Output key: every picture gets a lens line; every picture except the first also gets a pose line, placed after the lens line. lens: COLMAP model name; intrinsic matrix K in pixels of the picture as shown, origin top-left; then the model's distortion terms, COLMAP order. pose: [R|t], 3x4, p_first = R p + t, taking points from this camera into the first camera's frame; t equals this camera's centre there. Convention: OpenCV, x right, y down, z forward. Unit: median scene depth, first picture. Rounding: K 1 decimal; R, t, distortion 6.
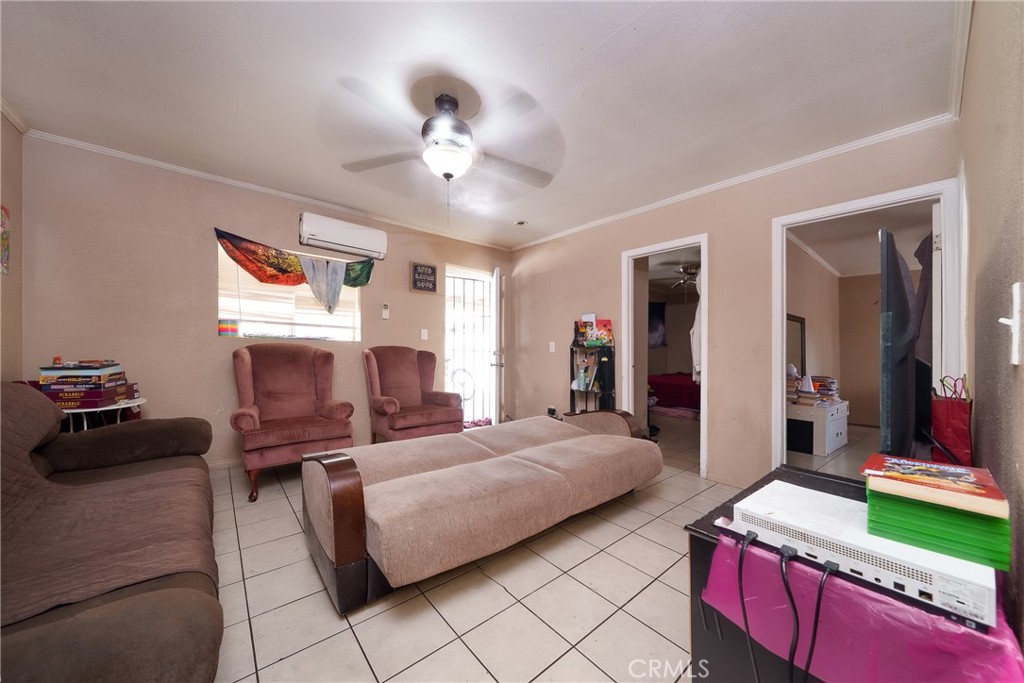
lens RADIAL K [[353.9, 0, 510.4], [0, 353.9, 344.4], [0, 0, 1]] dist [-0.003003, 0.000653]
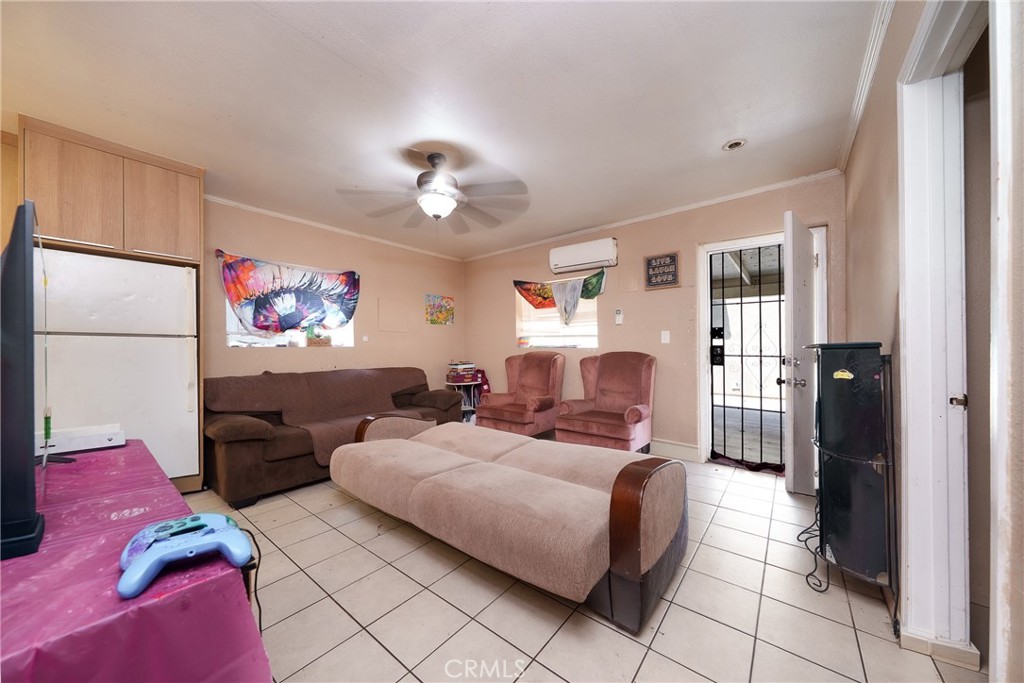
lens RADIAL K [[353.9, 0, 509.5], [0, 353.9, 347.1], [0, 0, 1]] dist [-0.003003, 0.000653]
pose [[0.186699, -0.031330, -0.981917, 0.591754], [0.014027, 0.999474, -0.029223, 0.016483], [0.982317, -0.008318, 0.187041, 0.552889]]
